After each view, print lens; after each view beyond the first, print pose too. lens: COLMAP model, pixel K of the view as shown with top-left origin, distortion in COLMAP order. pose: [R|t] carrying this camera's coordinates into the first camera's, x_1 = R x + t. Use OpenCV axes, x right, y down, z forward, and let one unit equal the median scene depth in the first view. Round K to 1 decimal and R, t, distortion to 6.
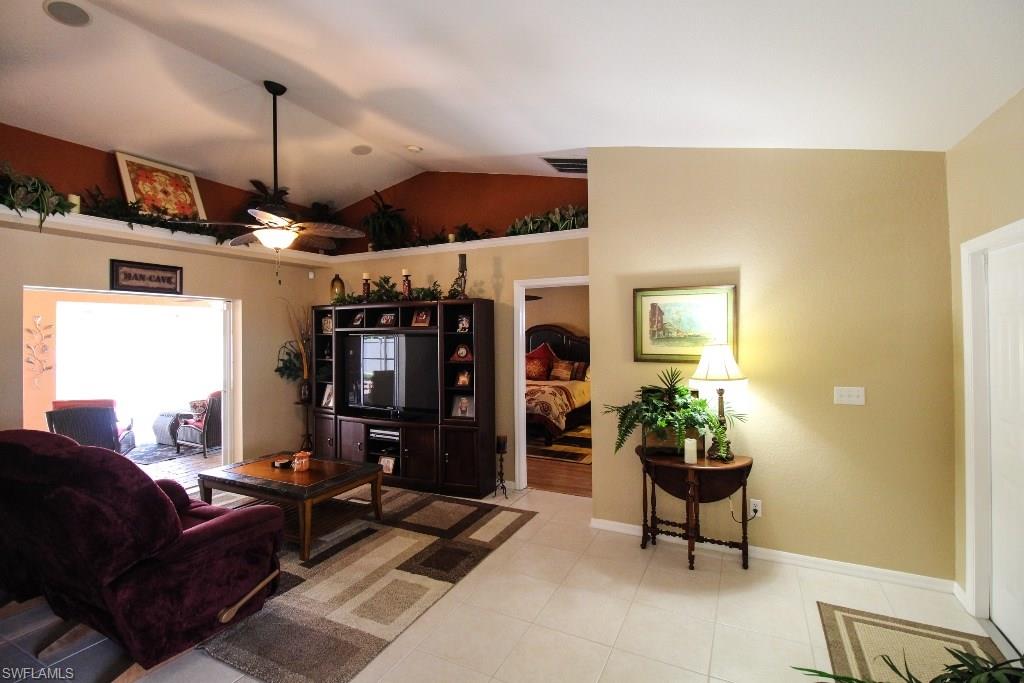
lens RADIAL K [[469.4, 0, 513.4], [0, 469.4, 330.0], [0, 0, 1]] dist [0.026410, -0.018744]
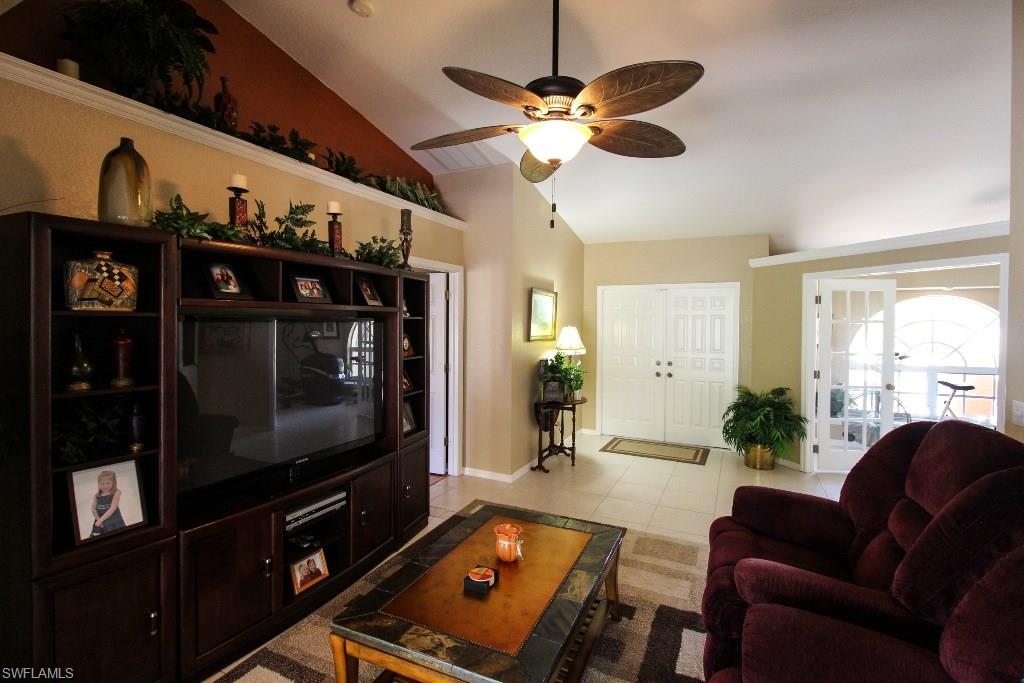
lens RADIAL K [[469.4, 0, 513.4], [0, 469.4, 330.0], [0, 0, 1]] dist [0.026410, -0.018744]
pose [[-0.017879, -0.008901, 0.999801, -0.834383], [-0.012684, 0.999882, 0.008675, 0.016667], [-0.999760, -0.012527, -0.017990, 0.834573]]
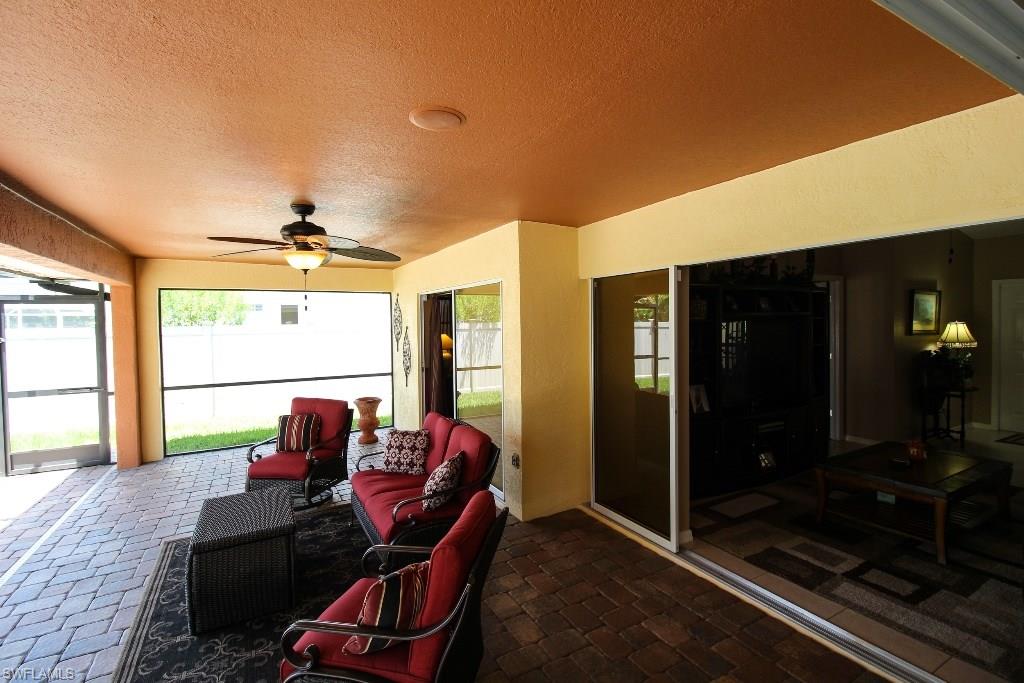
lens RADIAL K [[469.4, 0, 513.4], [0, 469.4, 330.0], [0, 0, 1]] dist [0.026410, -0.018744]
pose [[0.565828, -0.014287, 0.824399, -1.388647], [0.004806, 0.999890, 0.014029, 0.014649], [-0.824509, -0.003976, 0.565835, 0.934964]]
